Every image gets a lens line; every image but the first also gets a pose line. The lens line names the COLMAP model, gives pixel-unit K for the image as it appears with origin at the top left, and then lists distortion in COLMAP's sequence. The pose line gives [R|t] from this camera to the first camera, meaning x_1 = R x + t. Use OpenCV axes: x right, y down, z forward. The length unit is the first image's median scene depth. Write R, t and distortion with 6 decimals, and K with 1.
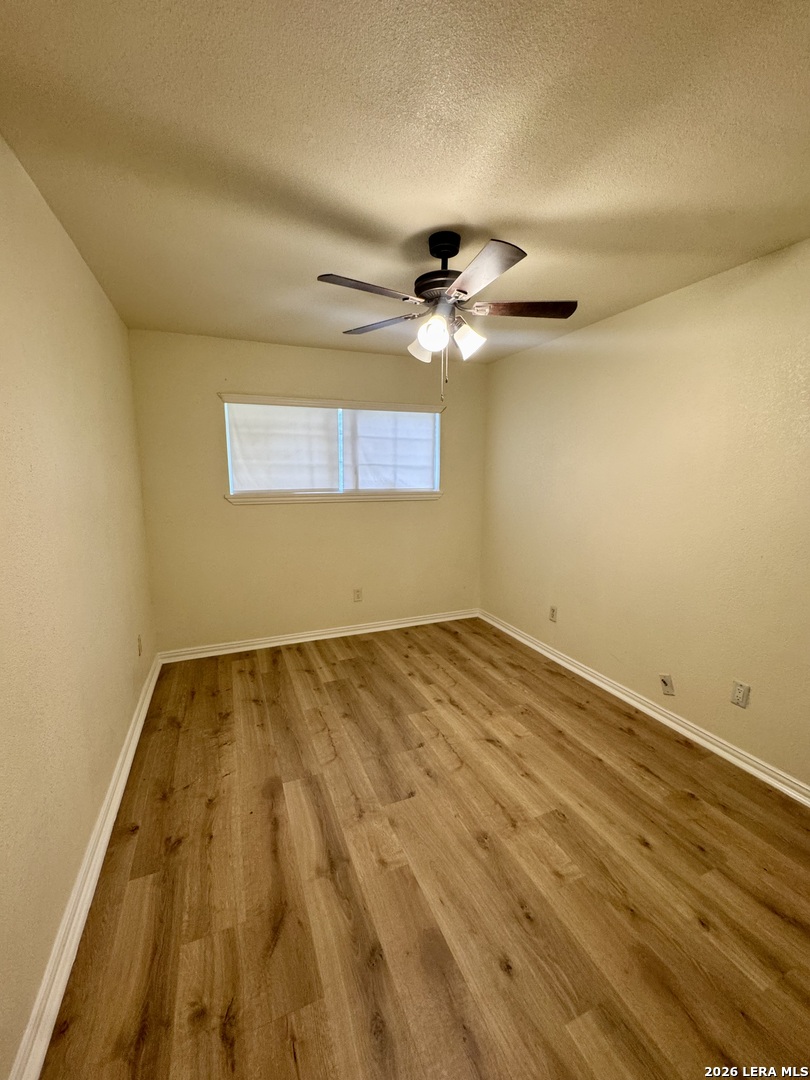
lens RADIAL K [[437.0, 0, 405.2], [0, 437.0, 540.3], [0, 0, 1]] dist [-0.004373, 0.000384]
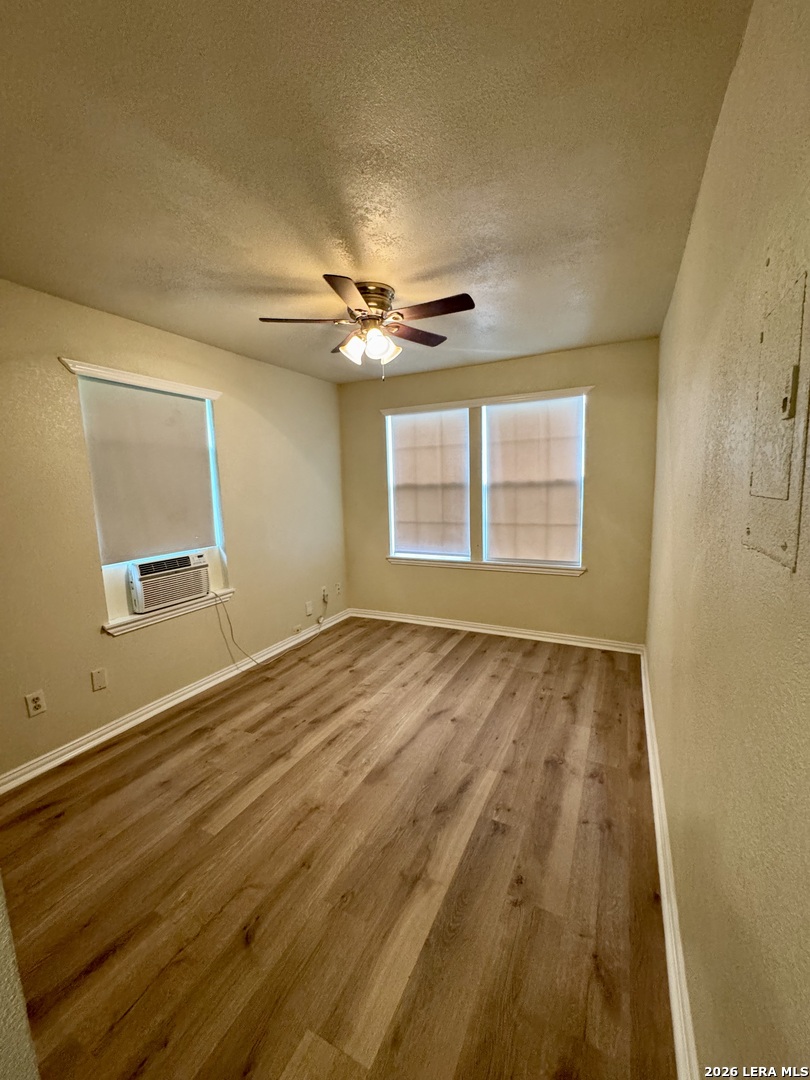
lens RADIAL K [[437.0, 0, 405.2], [0, 437.0, 537.1], [0, 0, 1]] dist [-0.004373, 0.000384]
pose [[-0.655636, -0.068967, 0.751921, -0.858825], [0.147720, 0.964862, 0.217302, -0.211854], [-0.740486, 0.253545, -0.622411, 1.478997]]
